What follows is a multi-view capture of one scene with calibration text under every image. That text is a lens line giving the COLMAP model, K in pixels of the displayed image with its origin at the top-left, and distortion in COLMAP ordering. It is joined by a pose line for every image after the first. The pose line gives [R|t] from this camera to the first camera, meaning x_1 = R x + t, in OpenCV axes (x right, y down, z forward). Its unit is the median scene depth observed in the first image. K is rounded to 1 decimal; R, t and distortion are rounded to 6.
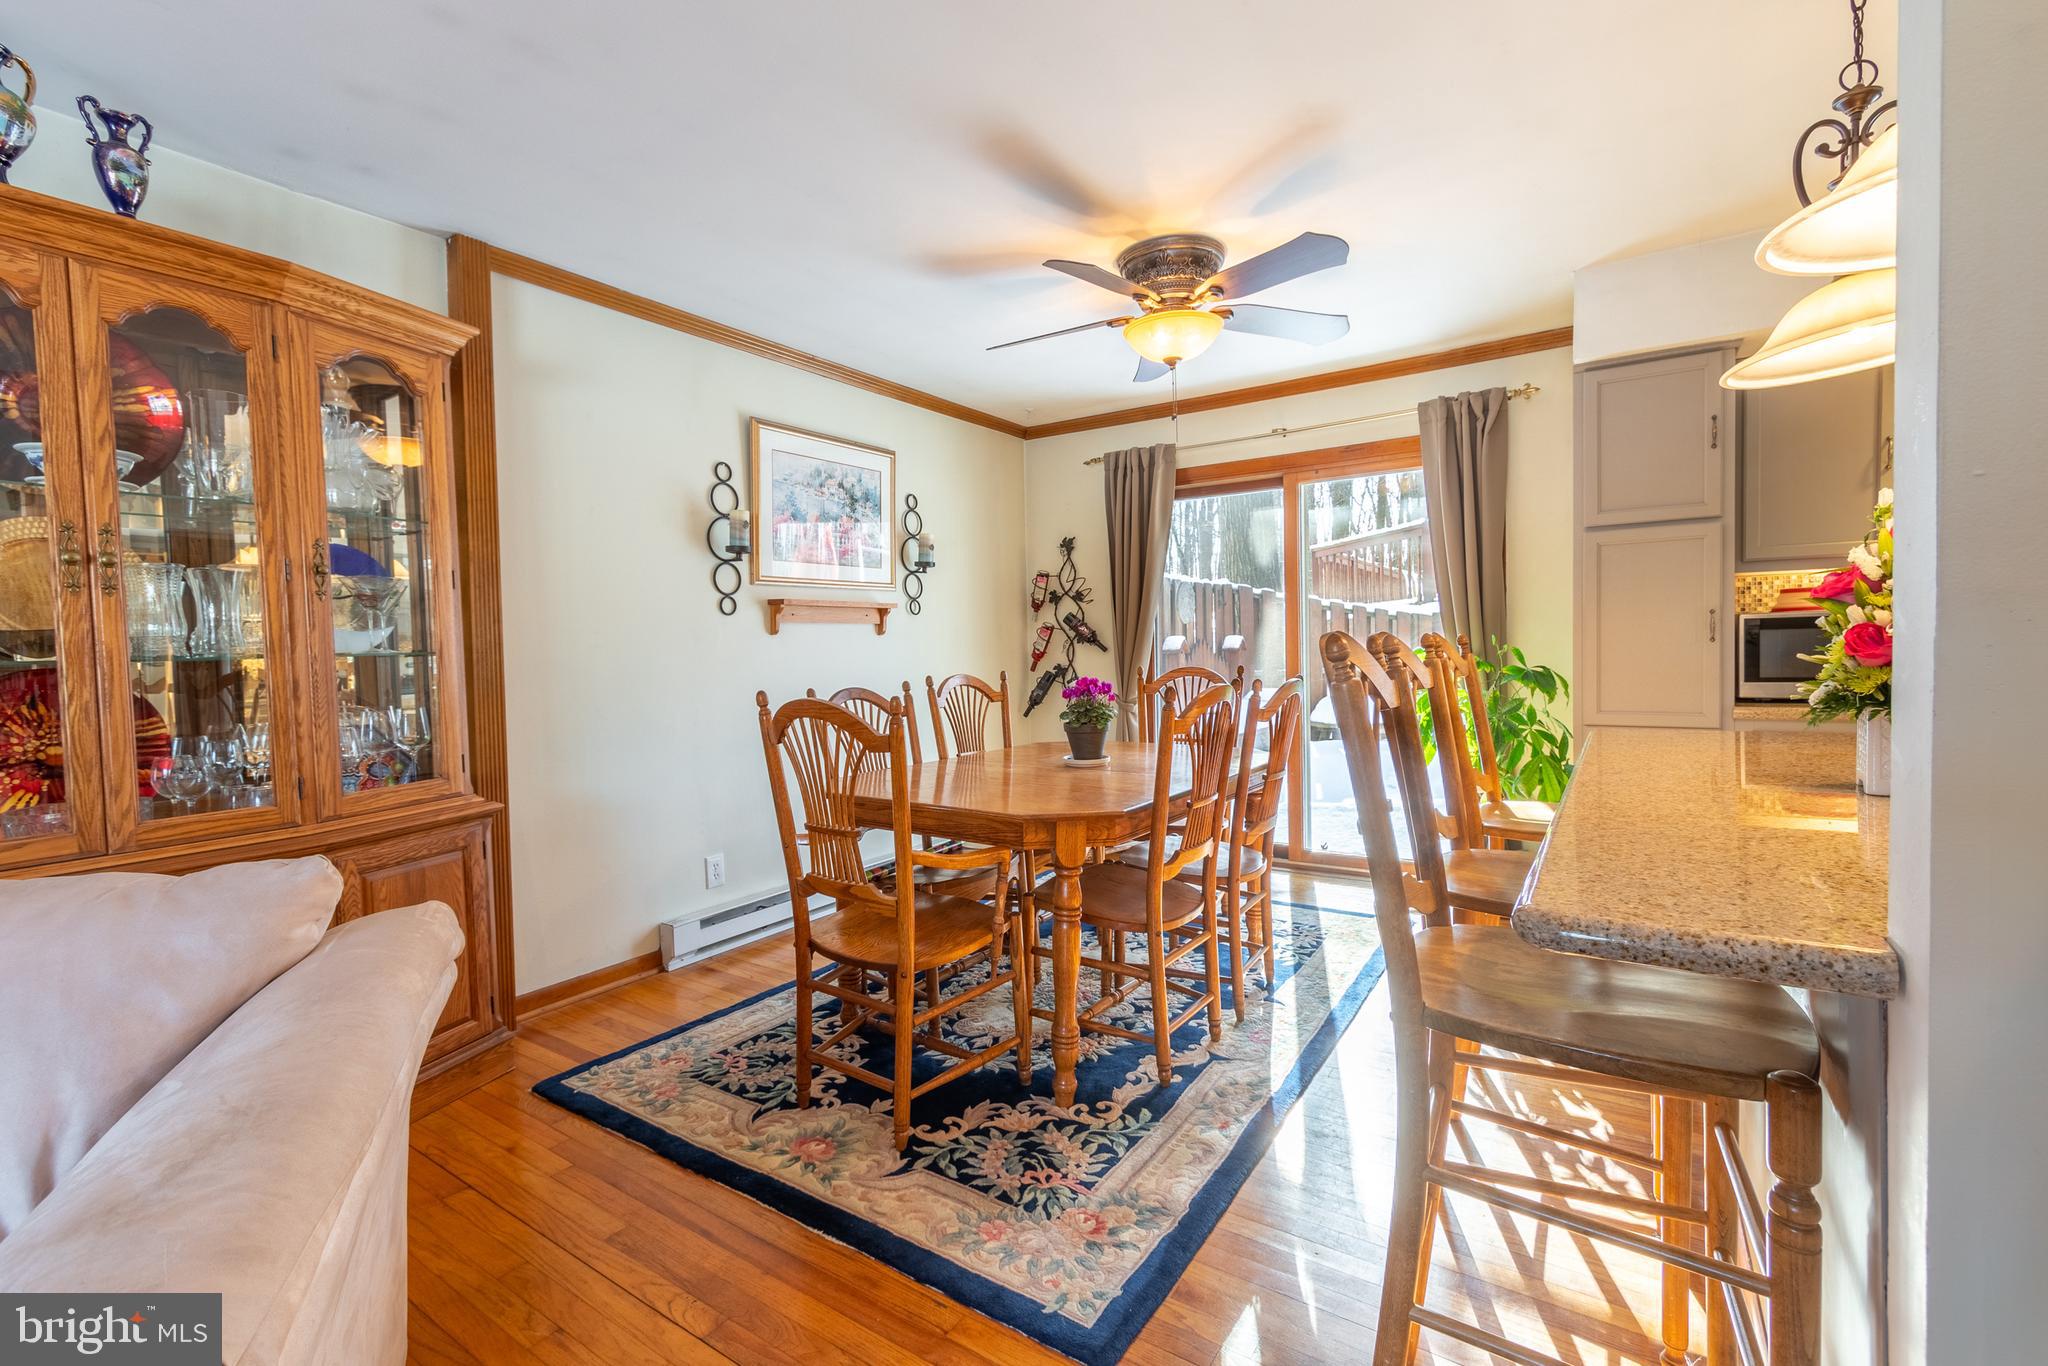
lens RADIAL K [[893.8, 0, 1008.3], [0, 893.8, 674.6], [0, 0, 1]] dist [0.003740, -0.000931]
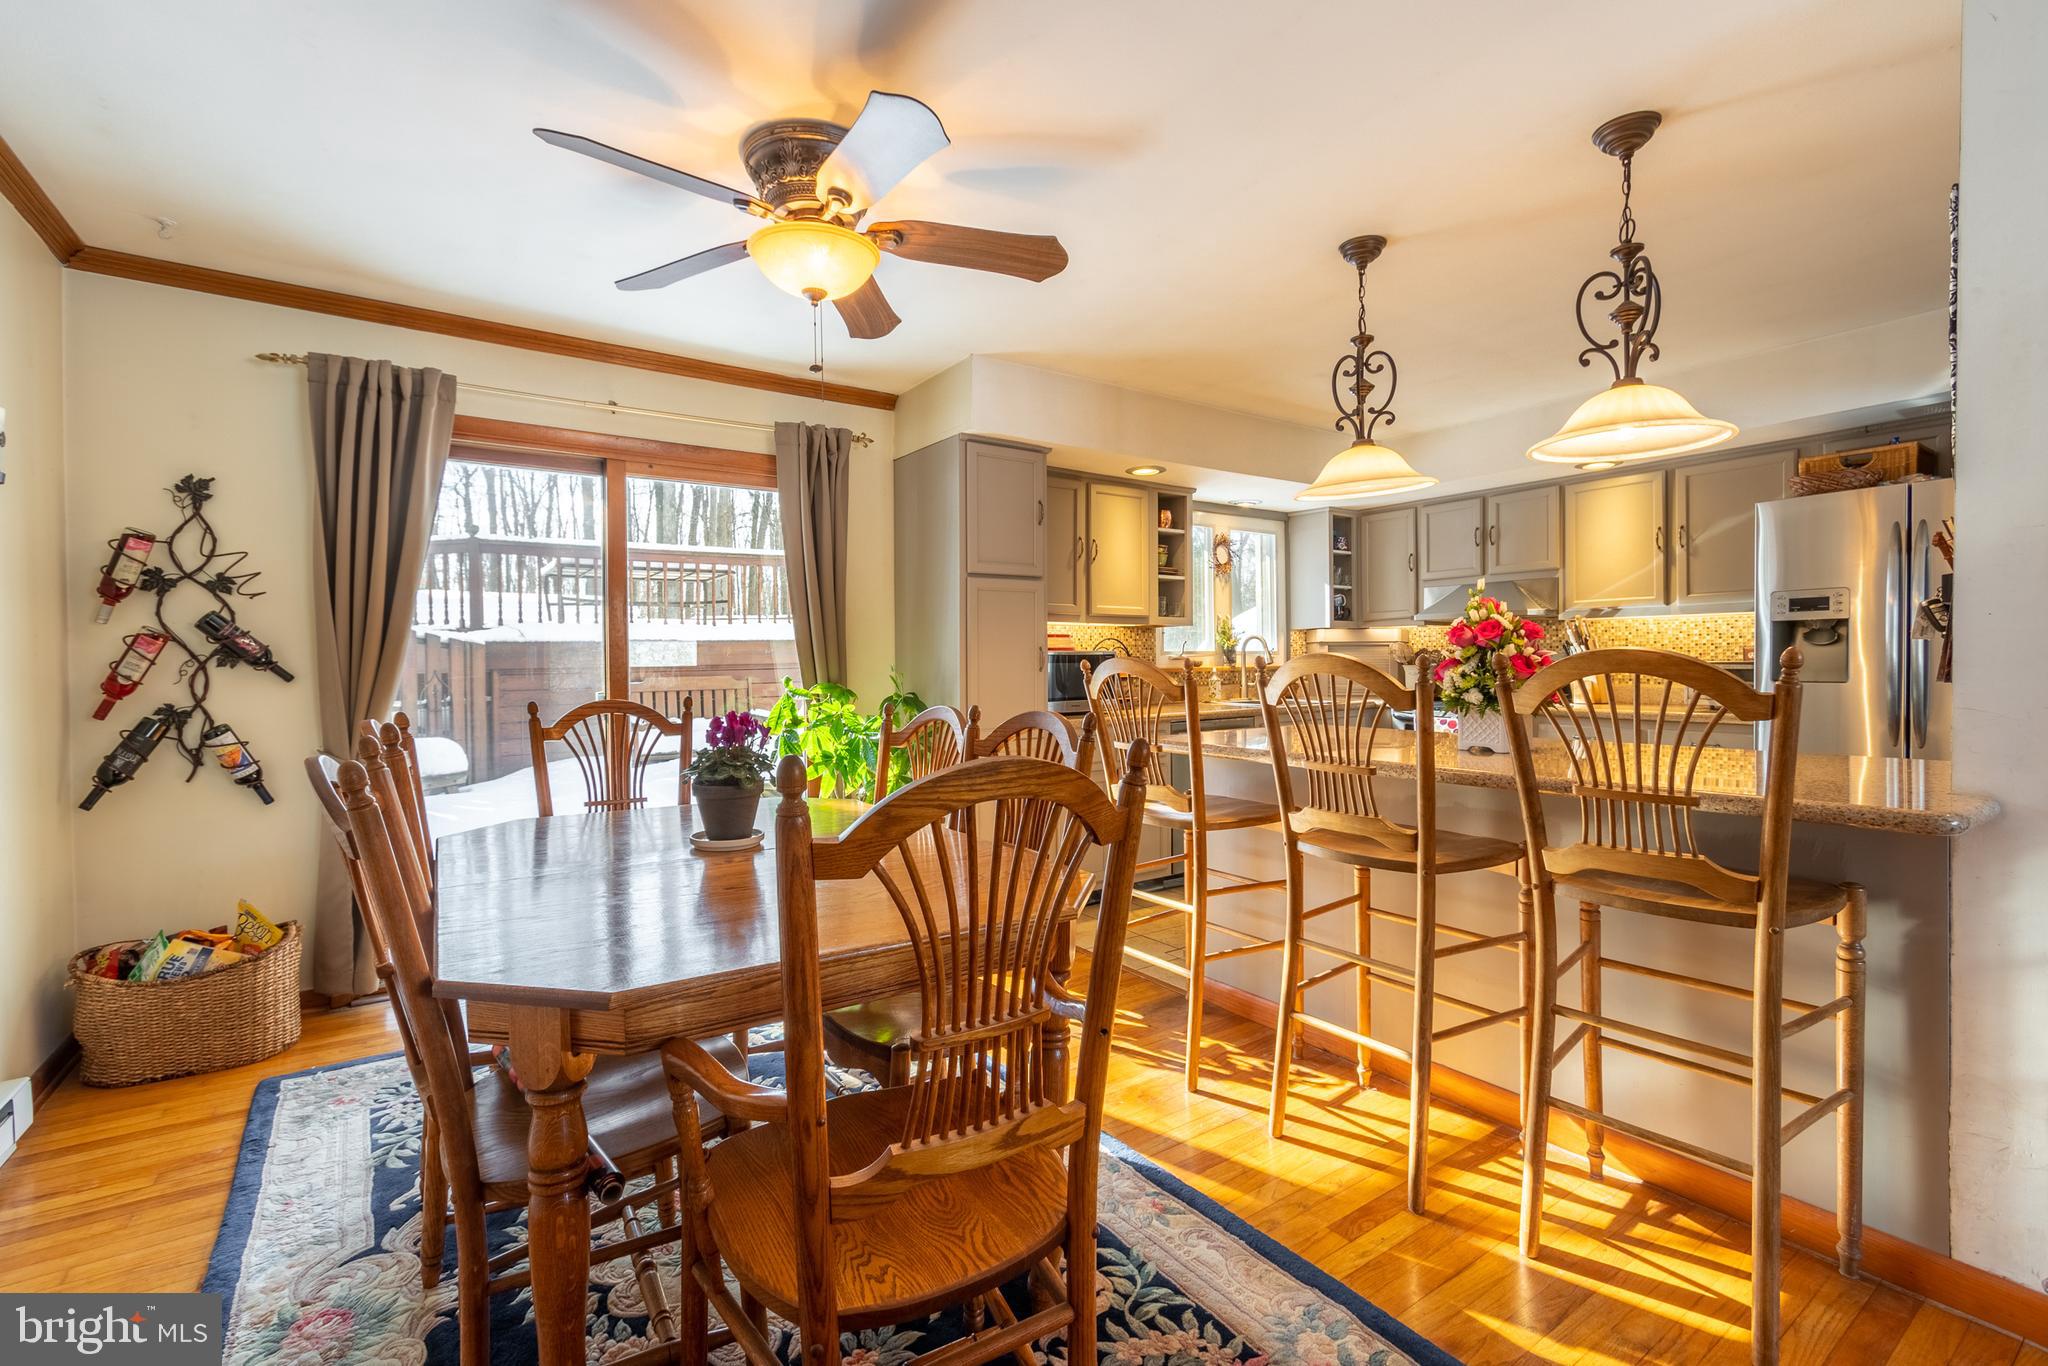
lens RADIAL K [[893.8, 0, 1004.9], [0, 893.8, 677.9], [0, 0, 1]] dist [0.003740, -0.000931]
pose [[0.365763, 0.007232, 0.930680, -0.358830], [0.030290, 0.999348, -0.019669, -0.002639], [-0.930215, 0.035384, 0.365305, 0.448836]]
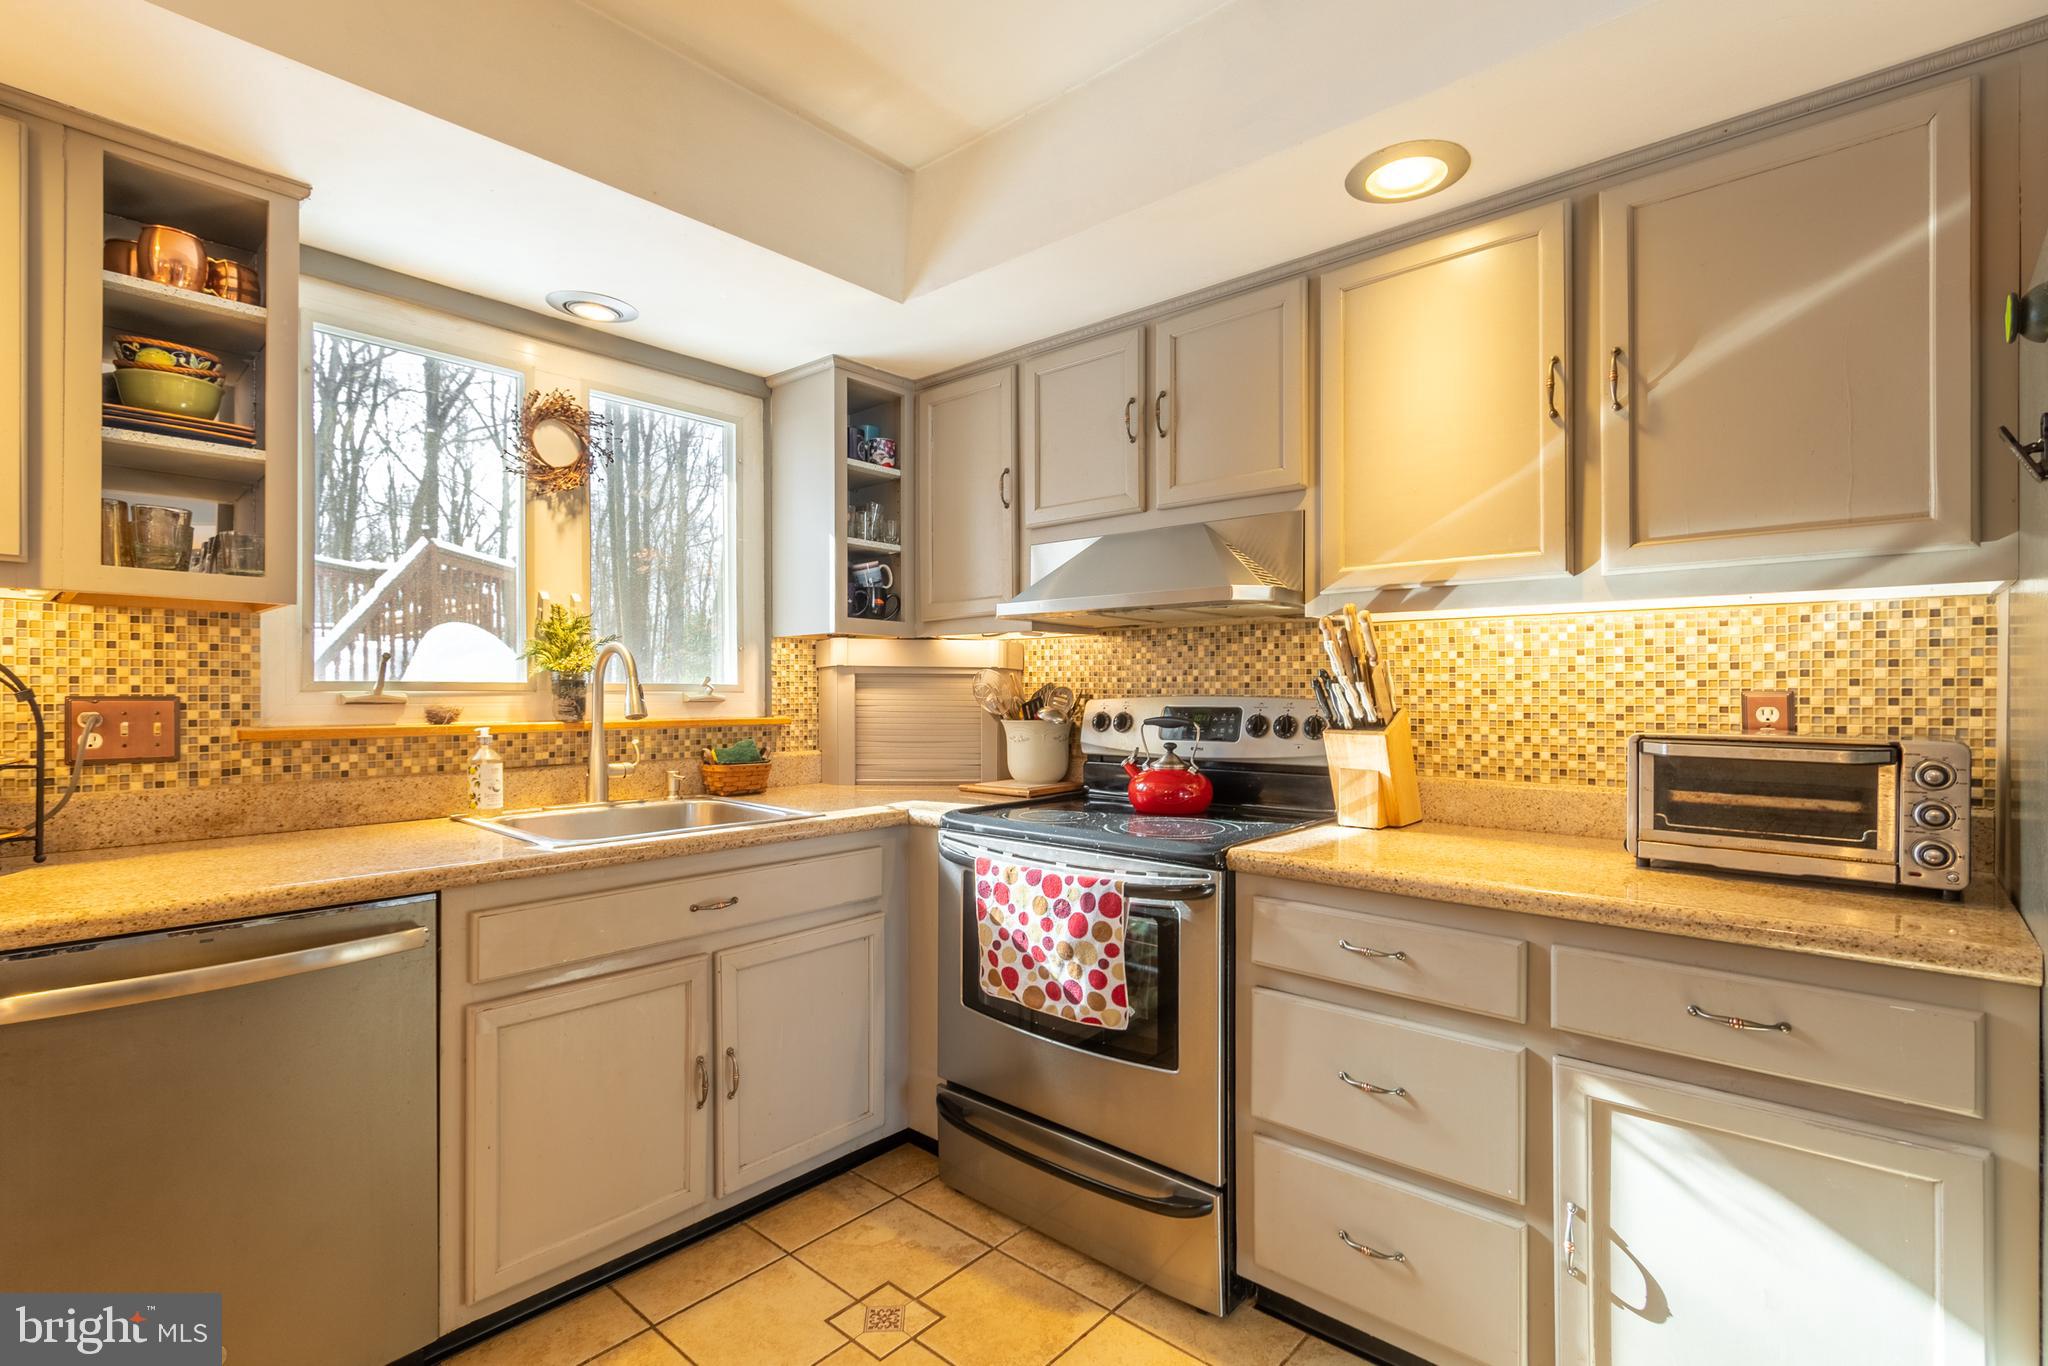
lens RADIAL K [[949.0, 0, 989.4], [0, 949.0, 694.2], [0, 0, 1]] dist [0.001497, -0.001175]
pose [[0.137499, 0.026537, 0.990146, 0.548136], [0.026385, 0.999188, -0.030443, -0.030706], [-0.990150, 0.030311, 0.136688, 0.285000]]
